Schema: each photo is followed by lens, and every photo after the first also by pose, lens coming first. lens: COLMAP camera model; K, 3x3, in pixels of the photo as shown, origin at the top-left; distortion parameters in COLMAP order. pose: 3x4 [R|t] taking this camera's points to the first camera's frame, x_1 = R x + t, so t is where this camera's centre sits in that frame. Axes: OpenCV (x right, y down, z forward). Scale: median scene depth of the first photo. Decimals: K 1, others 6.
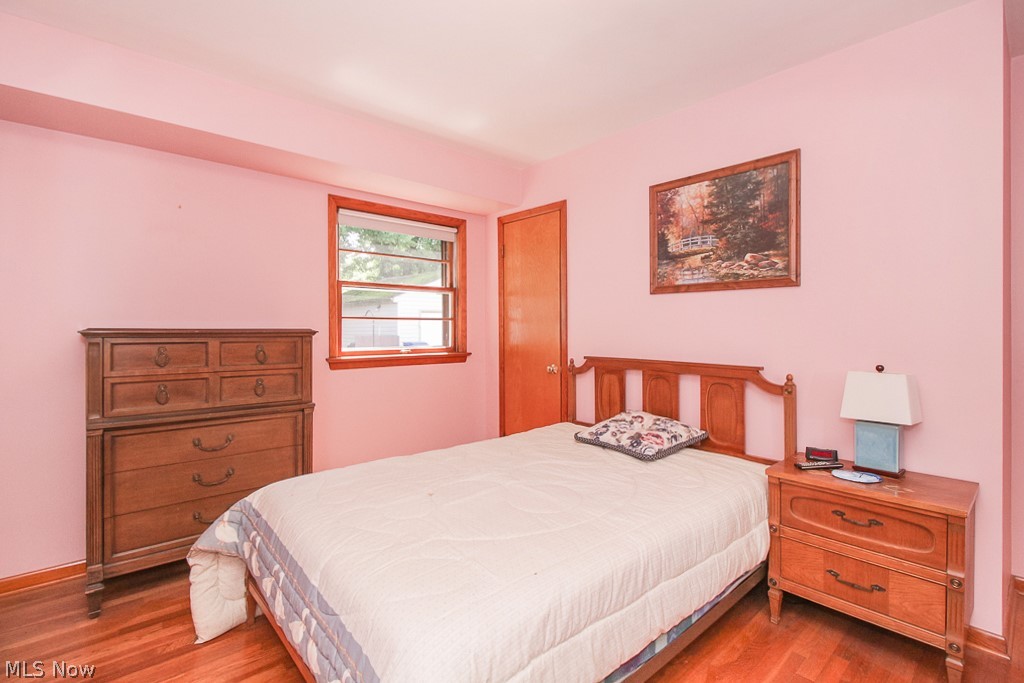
lens RADIAL K [[471.0, 0, 520.1], [0, 471.0, 329.9], [0, 0, 1]] dist [0.002701, -0.006120]
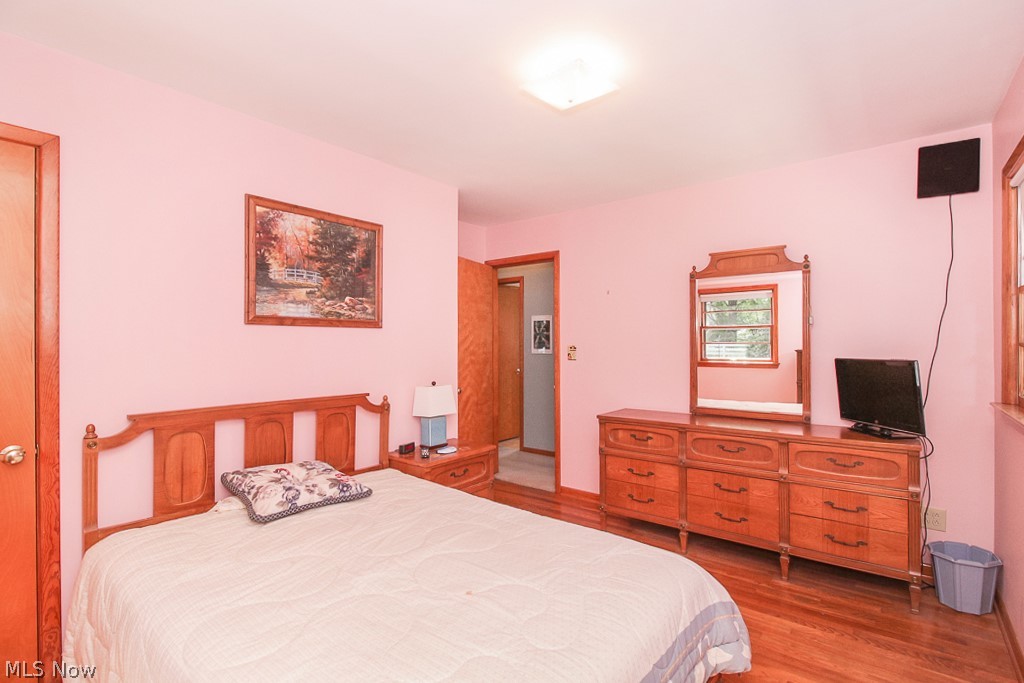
lens RADIAL K [[471.0, 0, 512.8], [0, 471.0, 343.6], [0, 0, 1]] dist [0.002701, -0.006120]
pose [[-0.155602, 0.002516, 0.987817, -0.661830], [0.011296, 0.999936, -0.000767, -0.038802], [-0.987755, 0.011039, -0.155621, 0.722498]]
